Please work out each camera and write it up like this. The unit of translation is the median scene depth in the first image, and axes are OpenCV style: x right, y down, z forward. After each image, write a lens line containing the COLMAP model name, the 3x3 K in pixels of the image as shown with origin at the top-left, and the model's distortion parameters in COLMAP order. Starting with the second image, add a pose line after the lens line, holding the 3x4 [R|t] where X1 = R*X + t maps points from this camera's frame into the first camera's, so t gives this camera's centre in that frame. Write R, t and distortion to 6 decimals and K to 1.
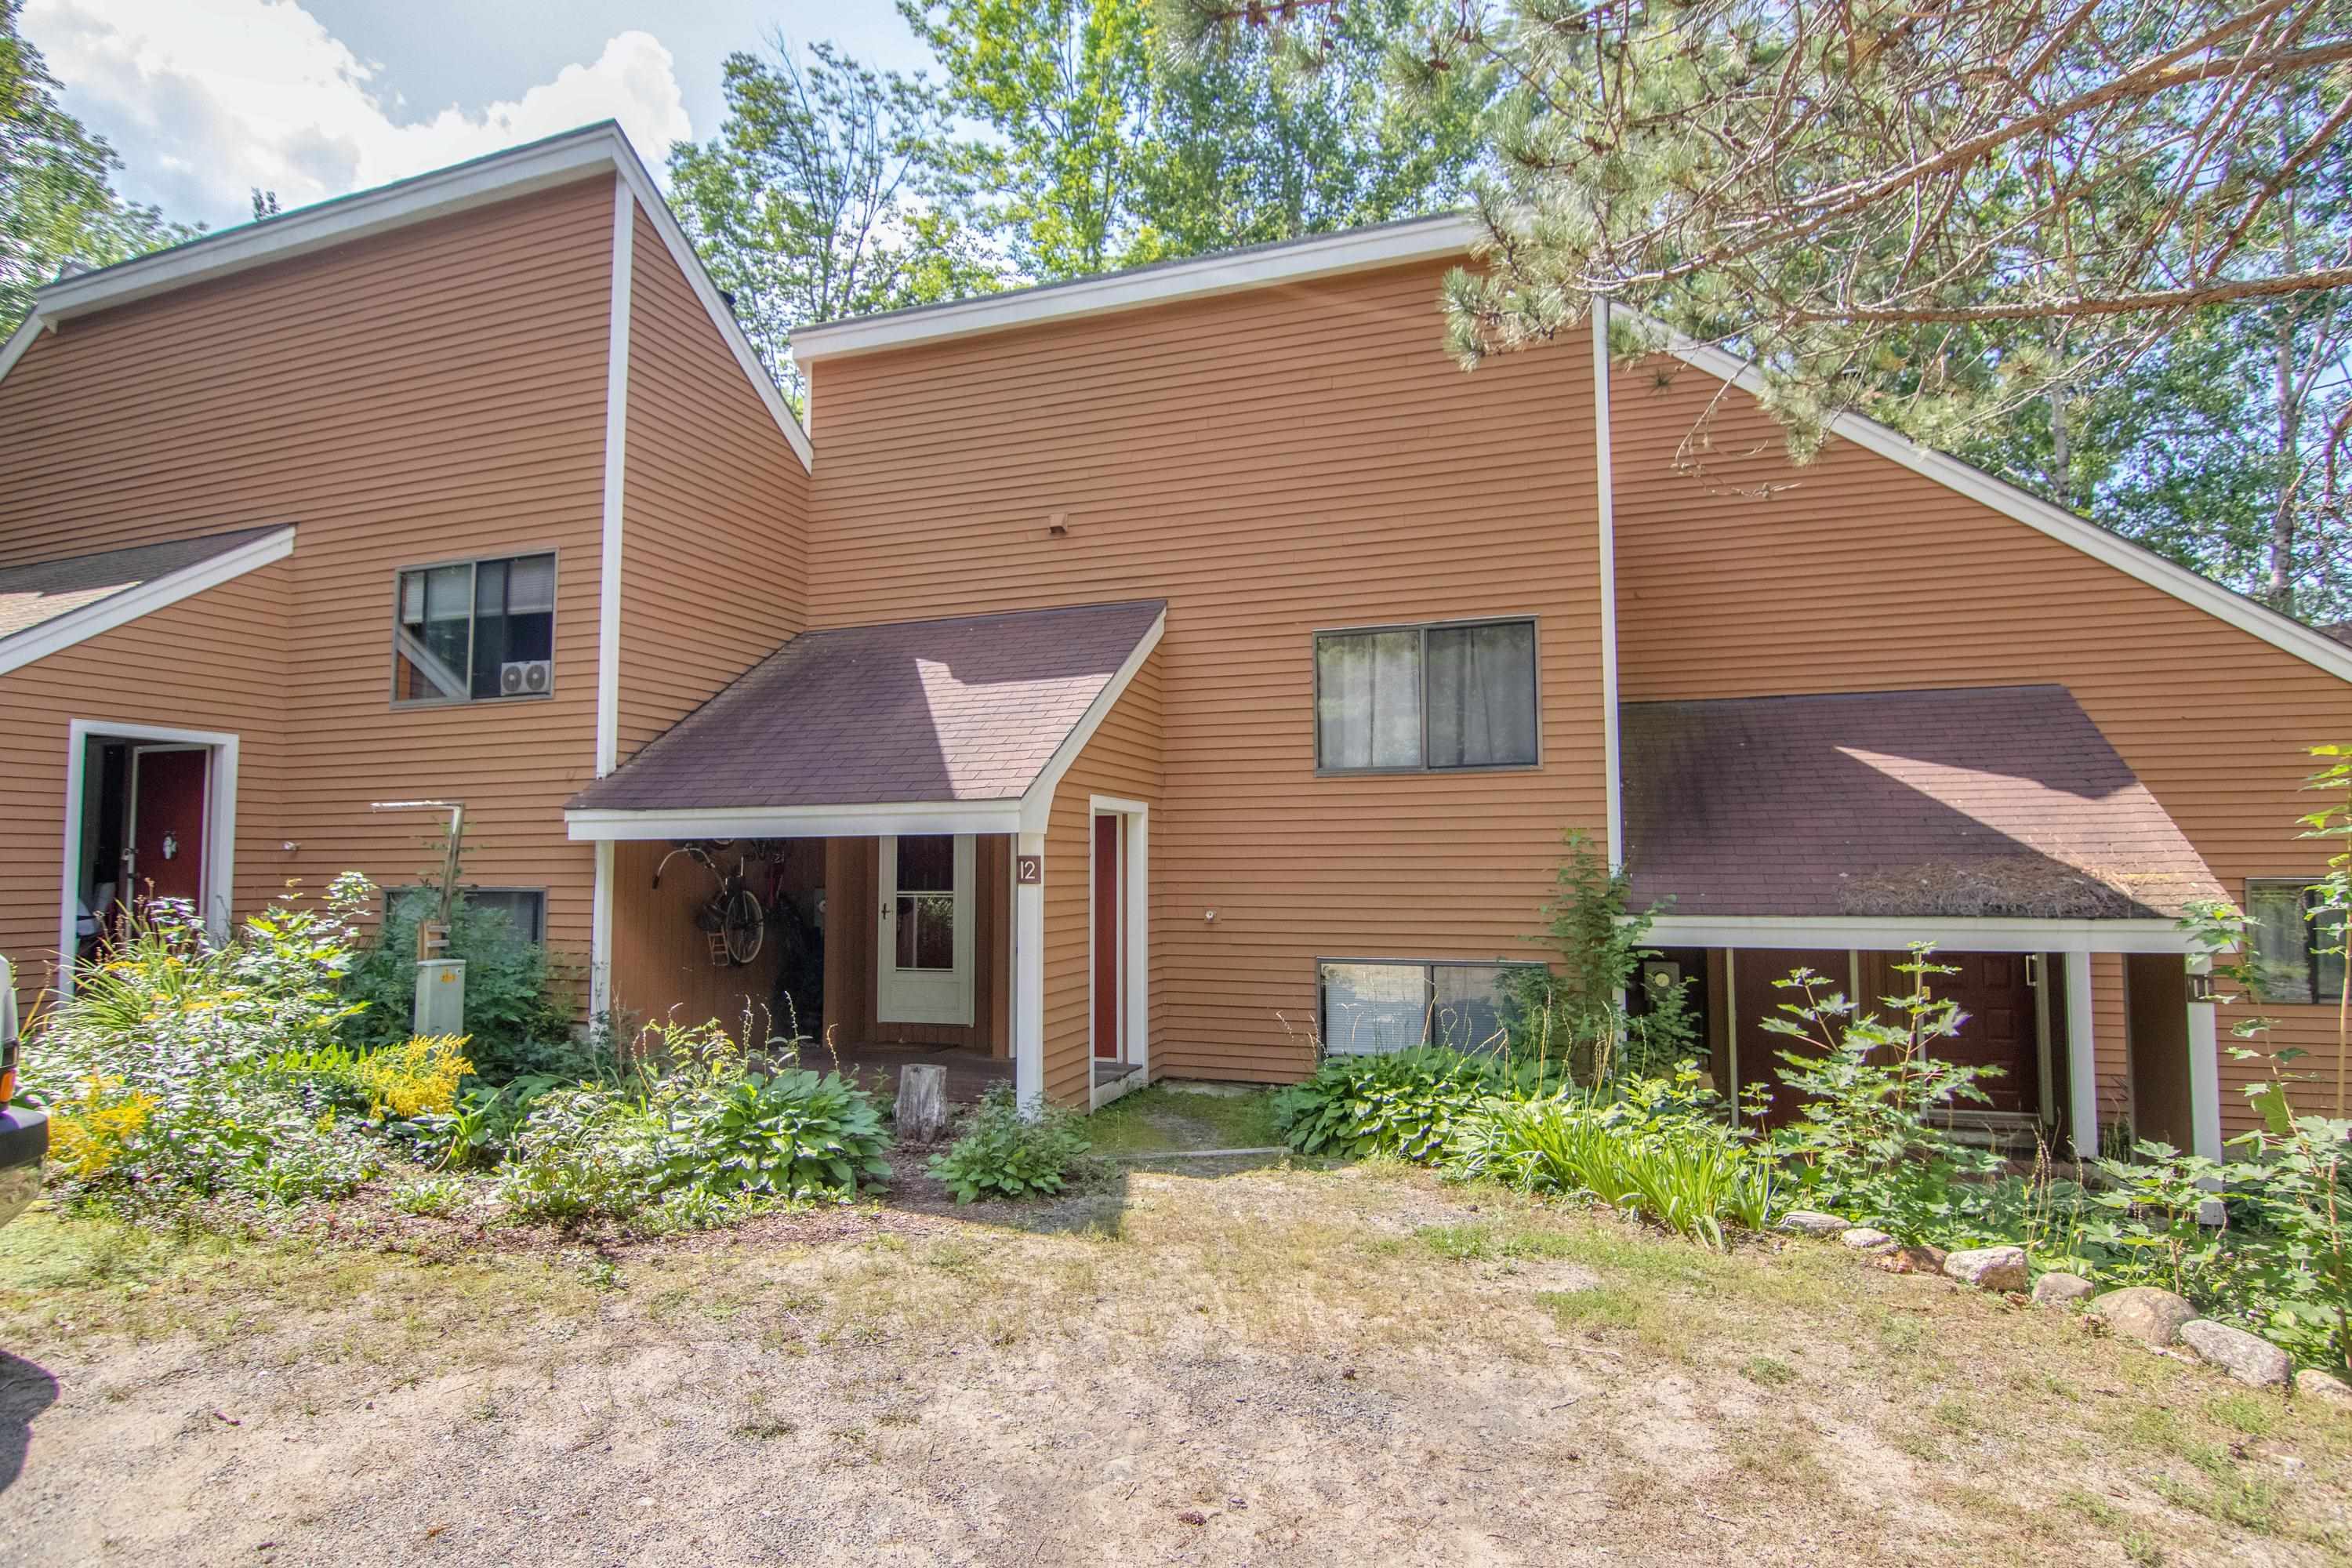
lens RADIAL K [[1128.0, 0, 1171.1], [0, 1128.0, 781.7], [0, 0, 1]] dist [-0.019372, -0.000200]
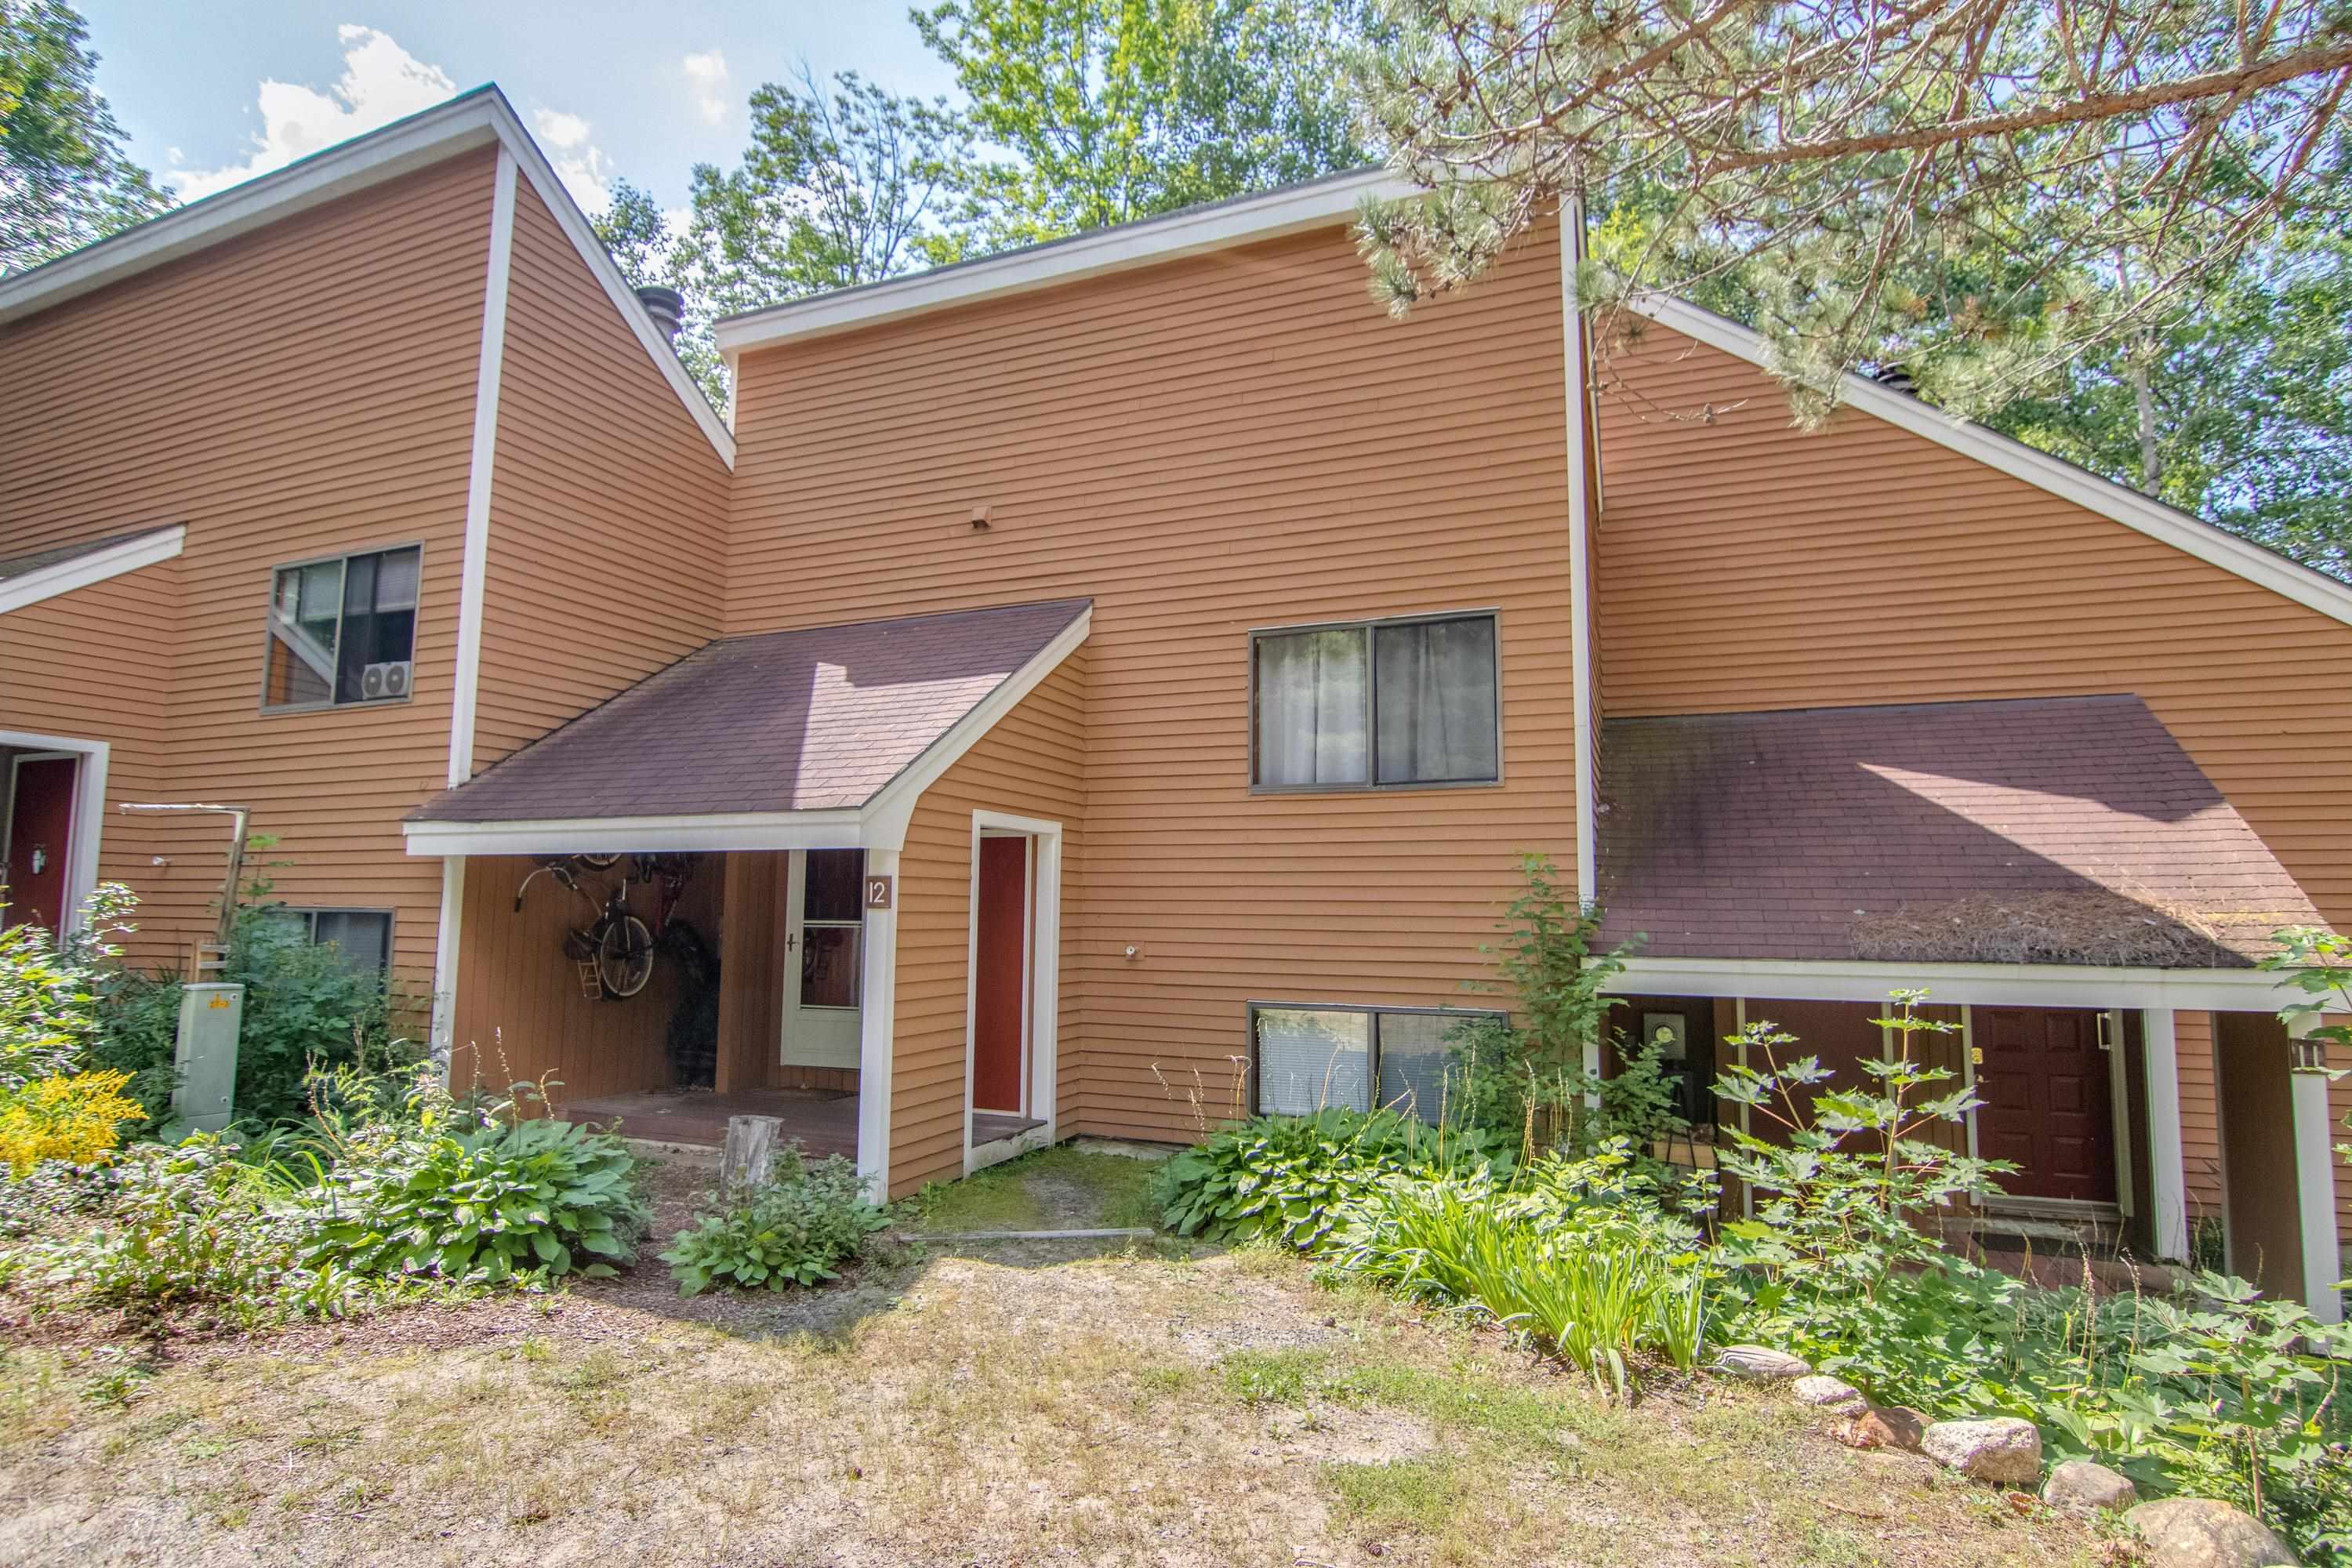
lens RADIAL K [[1125.3, 0, 1181.9], [0, 1125.3, 789.0], [0, 0, 1]] dist [-0.018982, -0.001116]
pose [[0.998414, 0.006647, -0.055906, 0.133573], [-0.008465, 0.999441, -0.032357, 0.021546], [0.055660, 0.032779, 0.997912, 0.129196]]
